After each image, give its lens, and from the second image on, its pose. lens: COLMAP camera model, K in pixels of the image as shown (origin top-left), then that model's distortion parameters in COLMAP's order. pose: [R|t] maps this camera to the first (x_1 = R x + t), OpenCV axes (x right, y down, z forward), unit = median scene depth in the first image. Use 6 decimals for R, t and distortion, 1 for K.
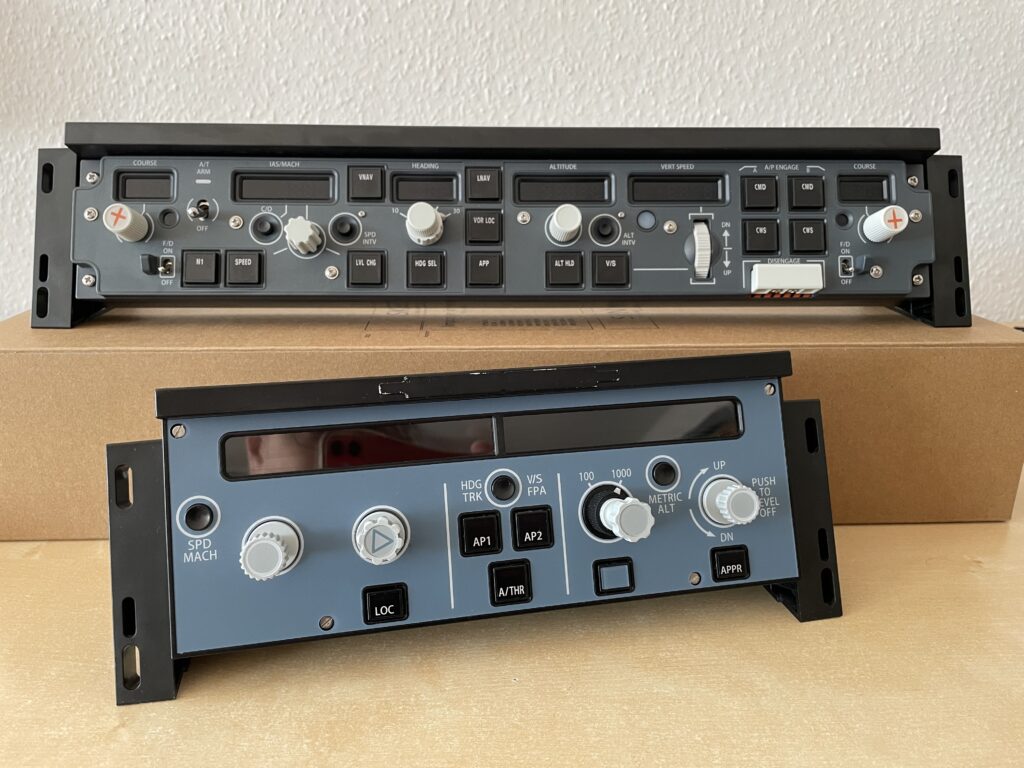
lens RADIAL K [[843.9, 0, 512.0], [0, 843.9, 384.0], [0, 0, 1]] dist [0.056765, -0.014157]
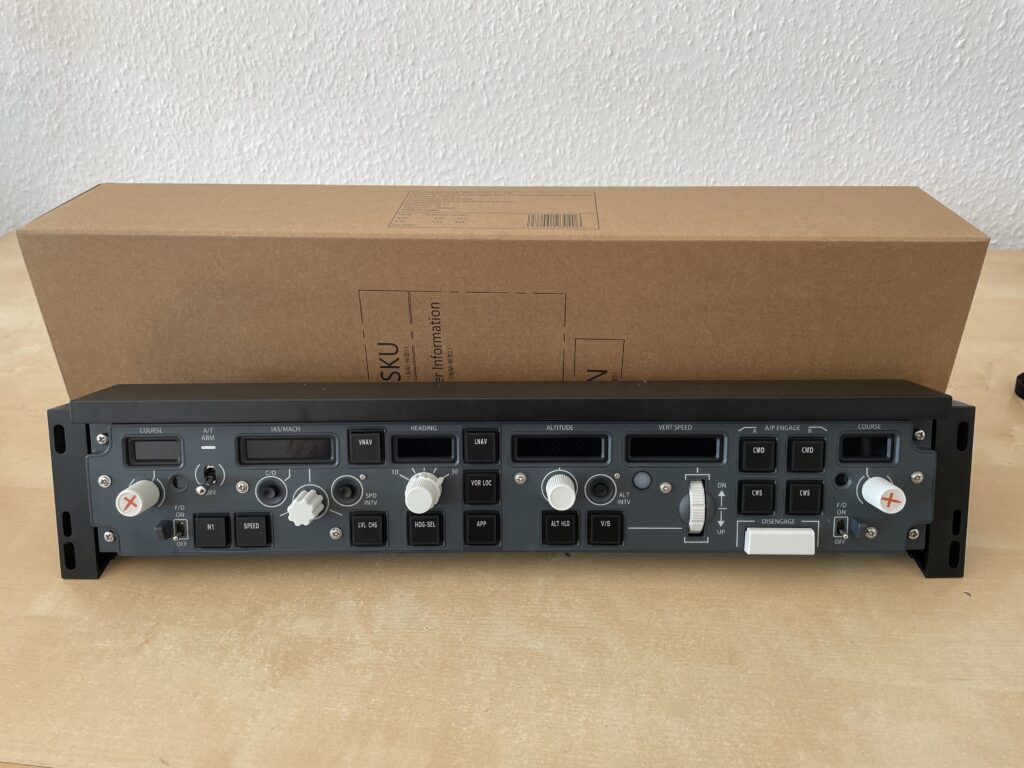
lens RADIAL K [[760.1, 0, 508.3], [0, 760.1, 386.0], [0, 0, 1]] dist [0.053424, -0.003797]
pose [[0.998674, 0.010287, -0.050436, 0.043942], [0.001243, 0.974722, 0.223417, -0.506971], [0.051460, -0.223183, 0.973417, 0.132849]]
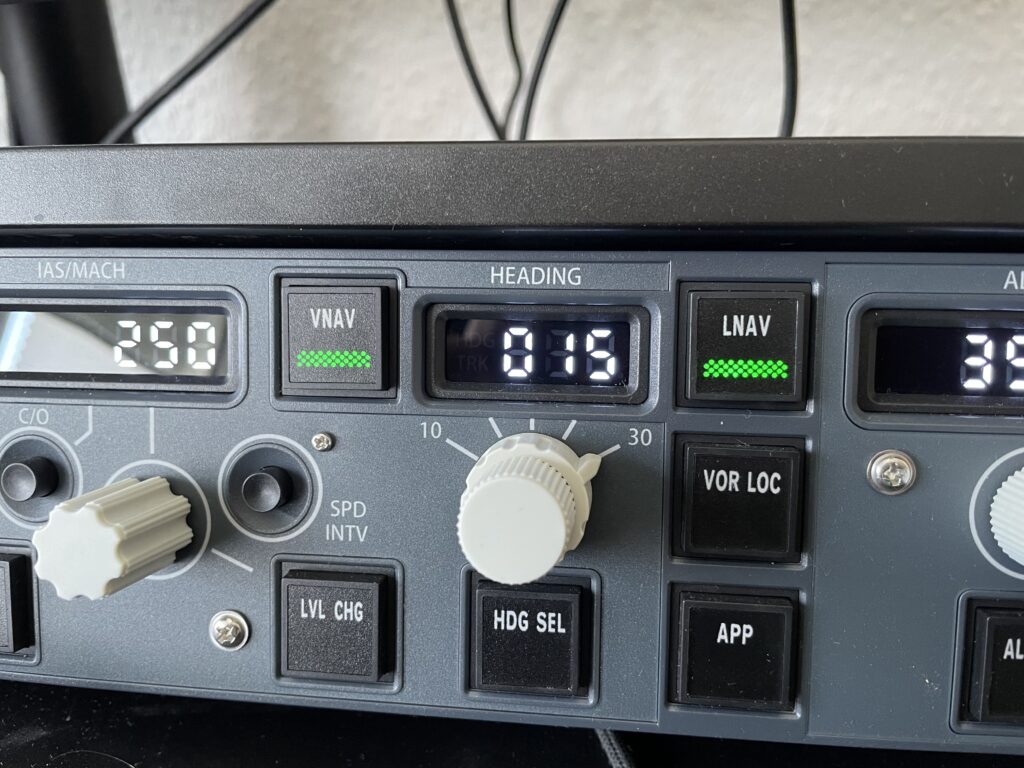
lens RADIAL K [[843.9, 0, 512.0], [0, 843.9, 384.0], [0, 0, 1]] dist [0.056765, -0.014157]
pose [[0.983575, 0.037729, -0.176513, -0.058316], [-0.008980, 0.986928, 0.160911, -0.265616], [0.180277, -0.156683, 0.971056, 0.715361]]
